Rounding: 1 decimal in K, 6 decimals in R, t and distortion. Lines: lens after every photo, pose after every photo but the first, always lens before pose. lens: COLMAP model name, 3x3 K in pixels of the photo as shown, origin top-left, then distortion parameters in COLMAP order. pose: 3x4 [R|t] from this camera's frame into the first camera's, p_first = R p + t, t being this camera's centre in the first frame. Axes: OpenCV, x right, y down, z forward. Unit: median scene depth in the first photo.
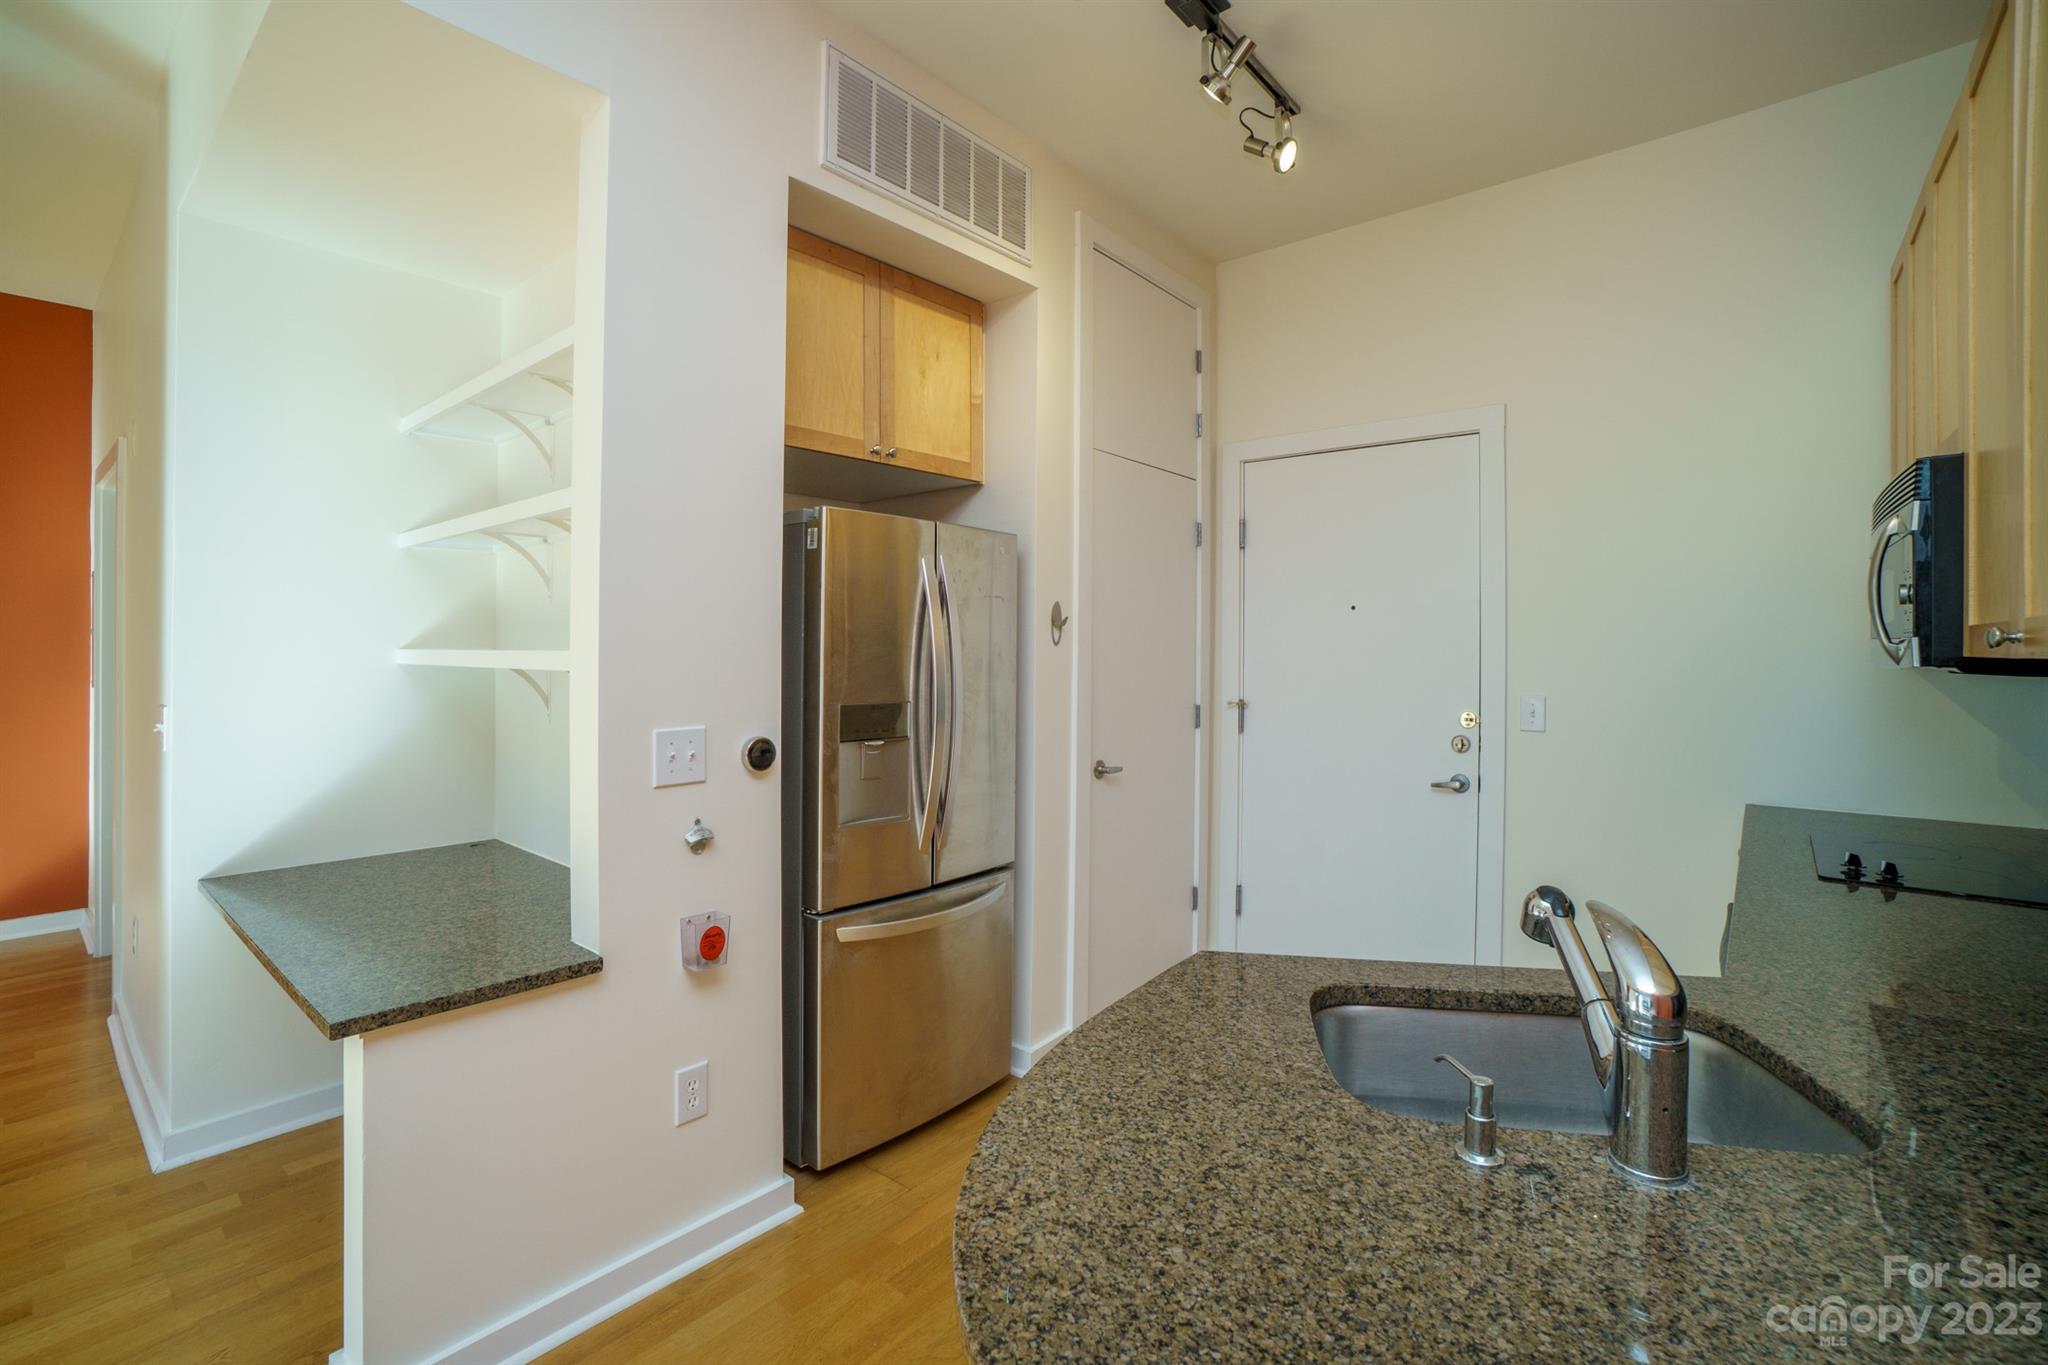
lens RADIAL K [[923.4, 0, 991.4], [0, 923.4, 640.8], [0, 0, 1]] dist [-0.051389, 0.028747]
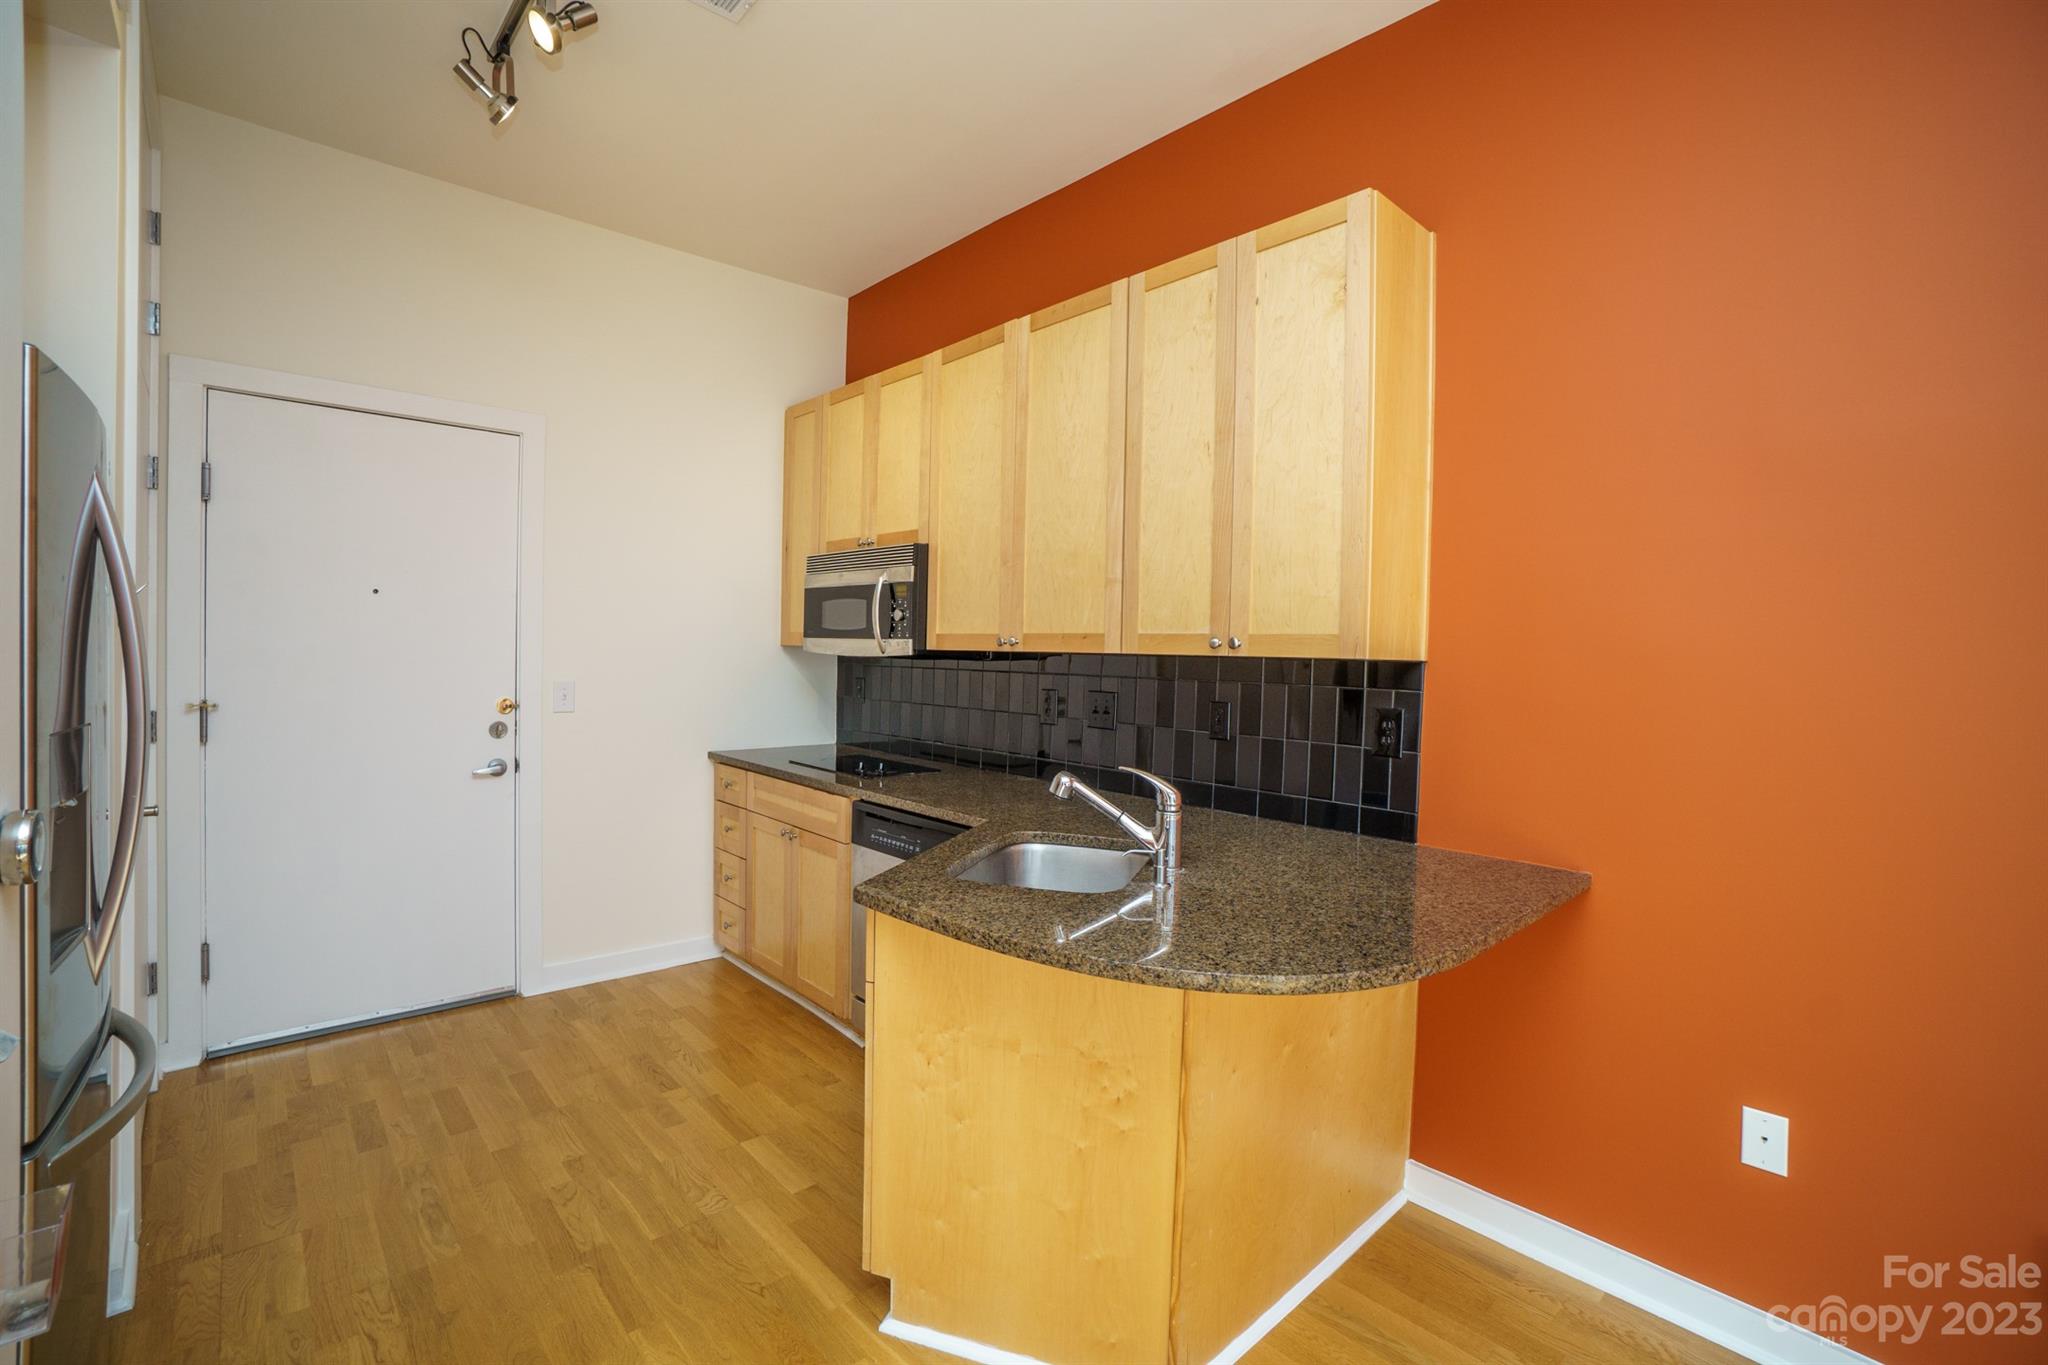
lens RADIAL K [[918.4, 0, 994.5], [0, 918.4, 672.5], [0, 0, 1]] dist [-0.013815, -0.000353]
pose [[0.137982, -0.025546, 0.990105, -0.478477], [-0.027103, 0.999196, 0.029558, 0.000700], [-0.990064, -0.030913, 0.137178, 0.313463]]
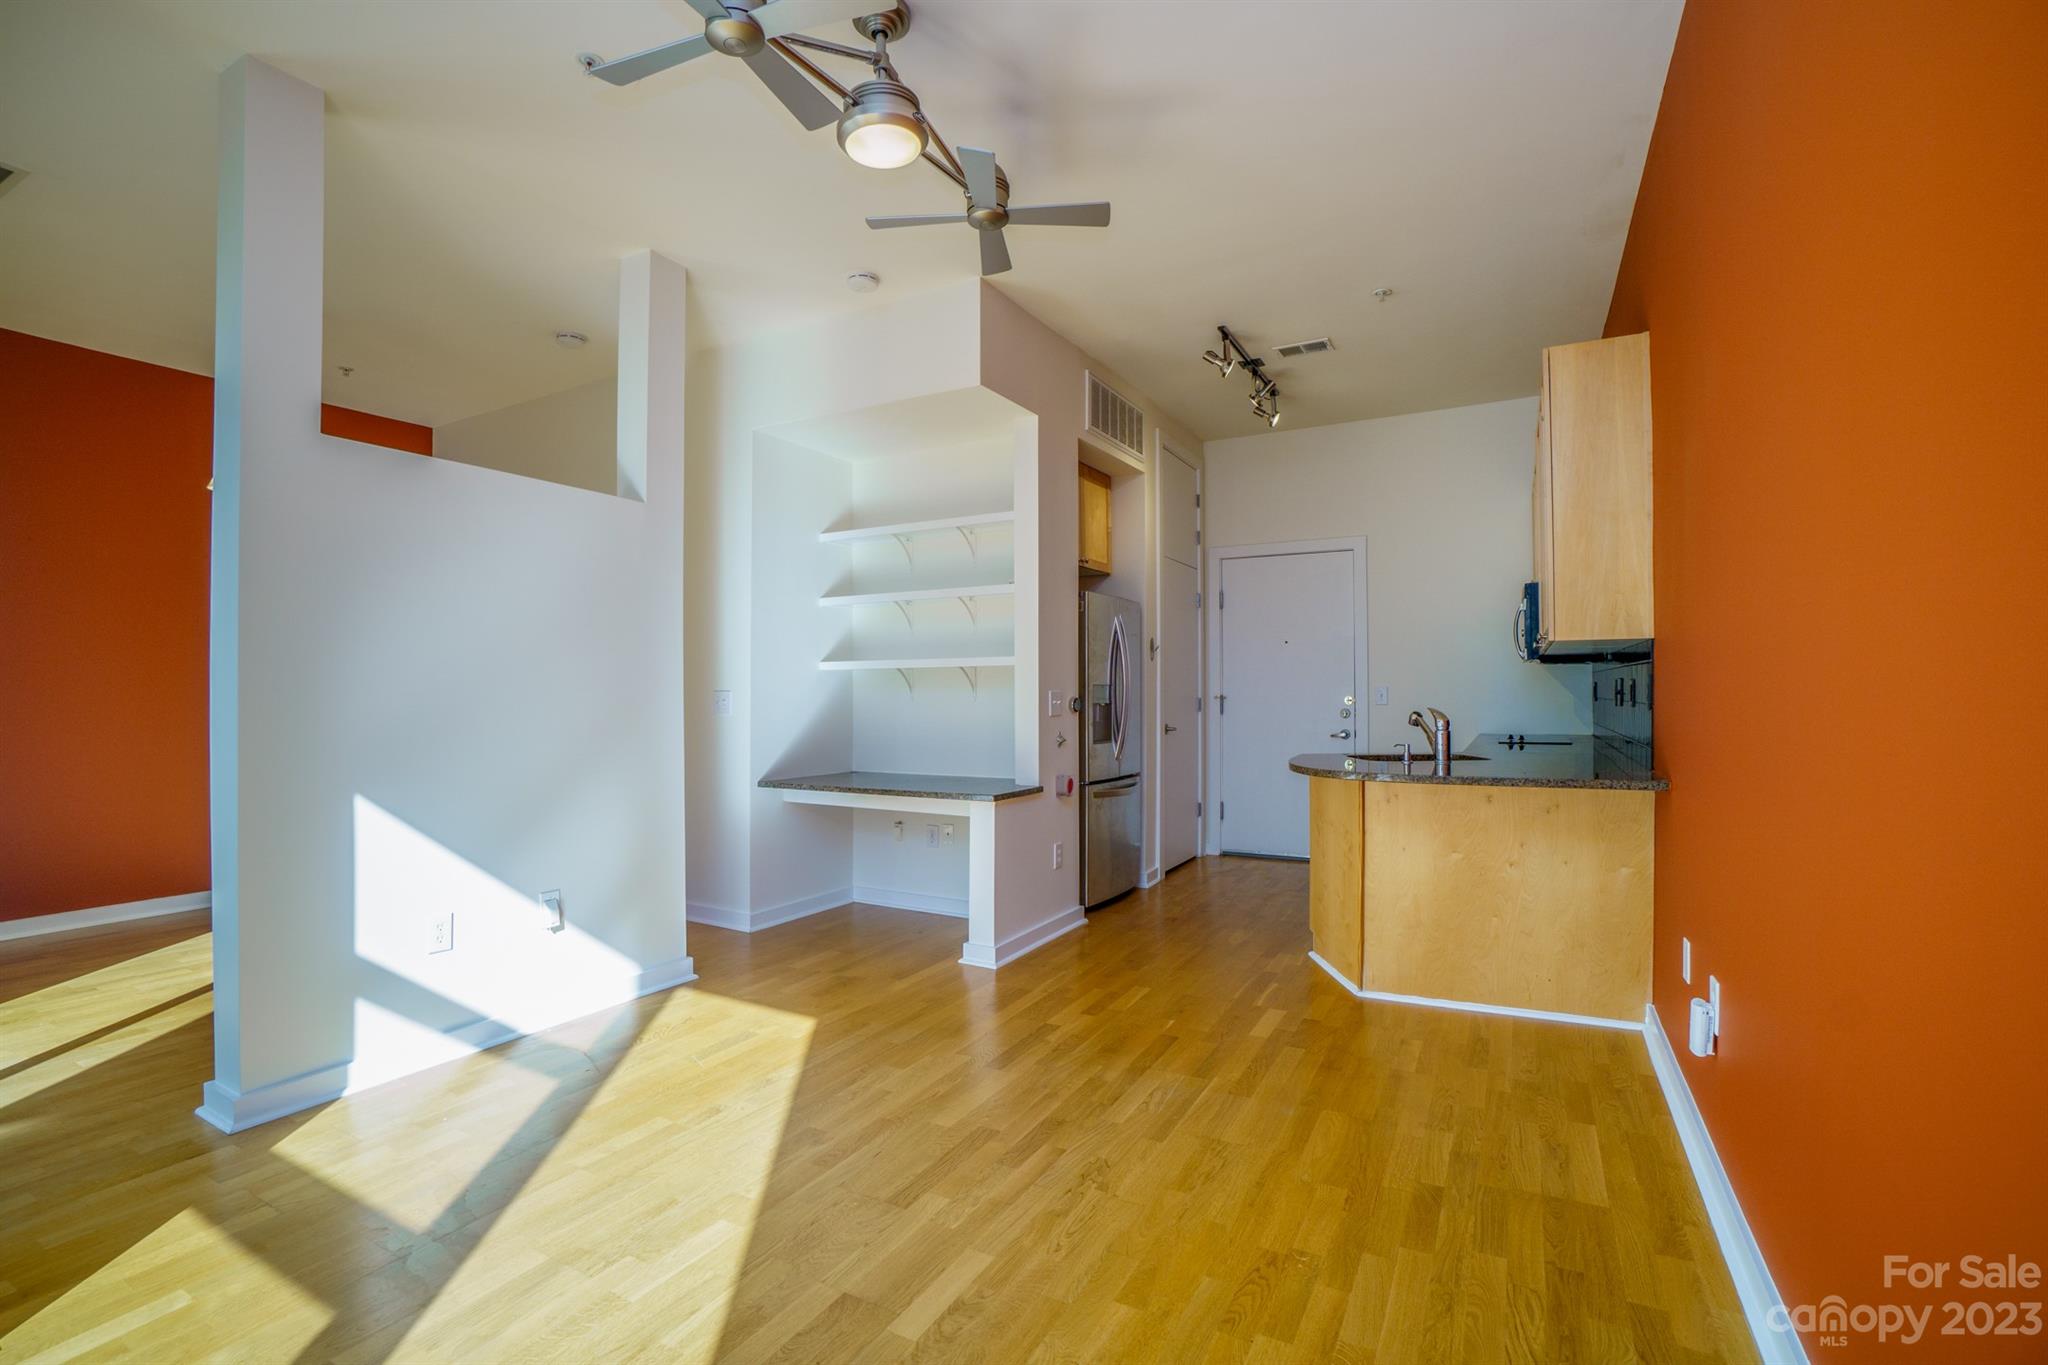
lens RADIAL K [[918.4, 0, 994.5], [0, 918.4, 672.5], [0, 0, 1]] dist [-0.013815, -0.000353]
pose [[0.981935, -0.003270, 0.189191, -0.601996], [0.005964, 0.999889, -0.013671, 0.052999], [-0.189125, 0.014552, 0.981845, -0.786066]]
